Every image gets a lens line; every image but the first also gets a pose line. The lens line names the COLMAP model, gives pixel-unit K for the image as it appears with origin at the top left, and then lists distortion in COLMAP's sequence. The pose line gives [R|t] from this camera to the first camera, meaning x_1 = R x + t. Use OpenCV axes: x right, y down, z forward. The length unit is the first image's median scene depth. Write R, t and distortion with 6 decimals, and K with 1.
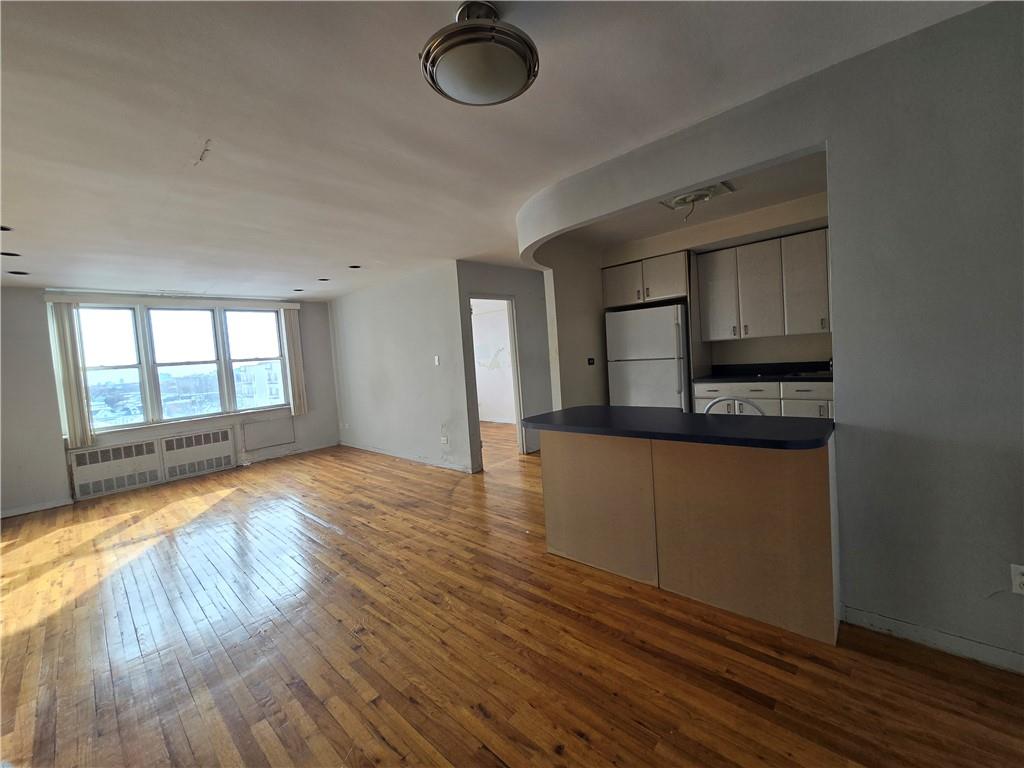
lens RADIAL K [[417.1, 0, 515.9], [0, 417.1, 377.9], [0, 0, 1]] dist [-0.000064, 0.000058]
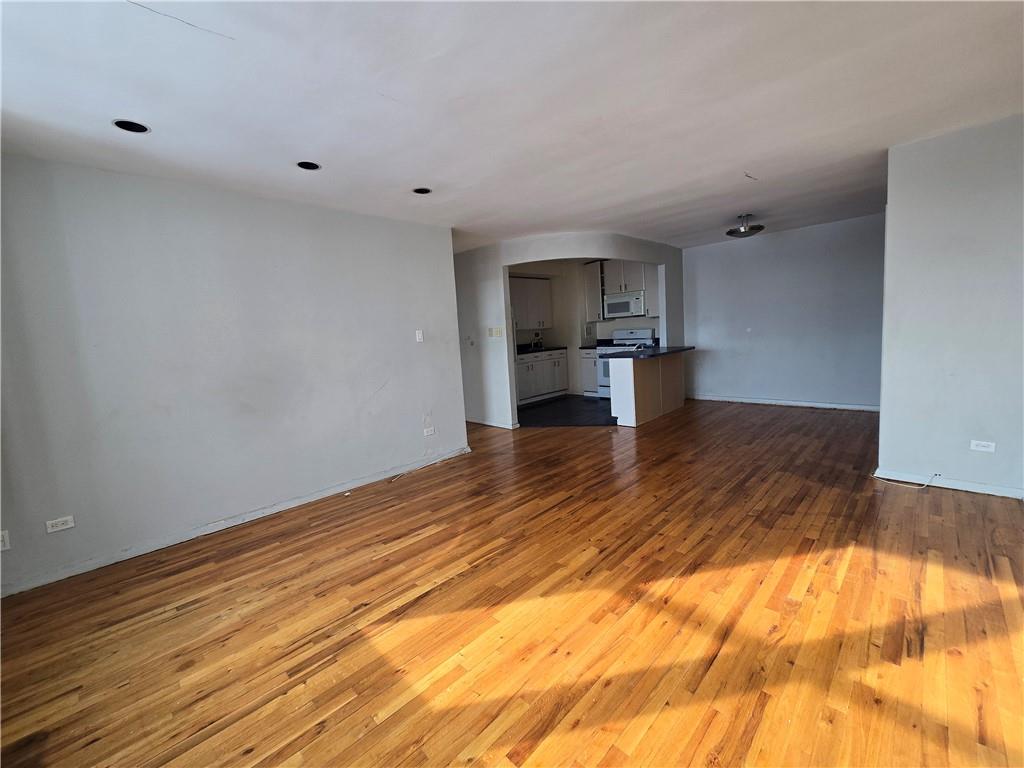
lens RADIAL K [[417.1, 0, 508.9], [0, 417.1, 383.4], [0, 0, 1]] dist [-0.000064, 0.000058]
pose [[0.039783, -0.053704, 0.997764, -1.068914], [0.117119, 0.991922, 0.048720, 0.034390], [-0.992321, 0.114919, 0.045752, 0.851596]]
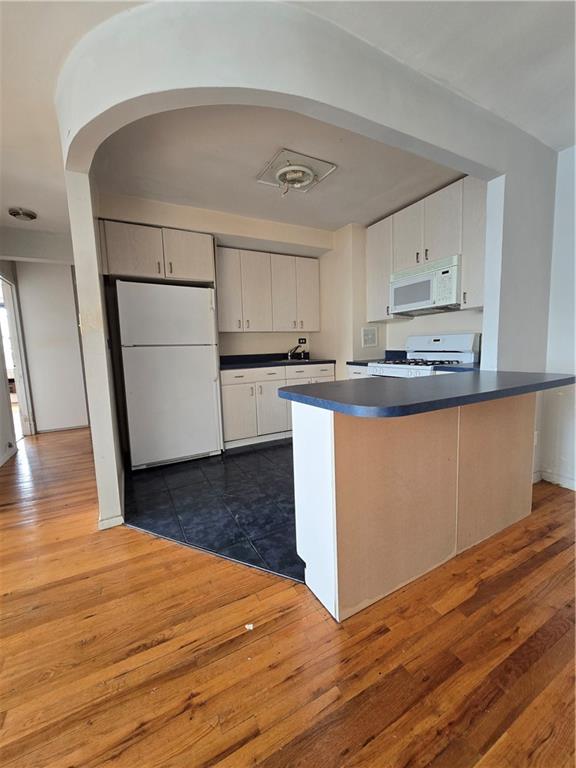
lens RADIAL K [[312.8, 0, 293.3], [0, 312.8, 384.9], [0, 0, 1]] dist [-0.000064, 0.000058]
pose [[0.325148, -0.049447, 0.944370, -0.211307], [0.059451, 0.997725, 0.031772, 0.030203], [-0.943793, 0.045813, 0.327348, 0.522894]]
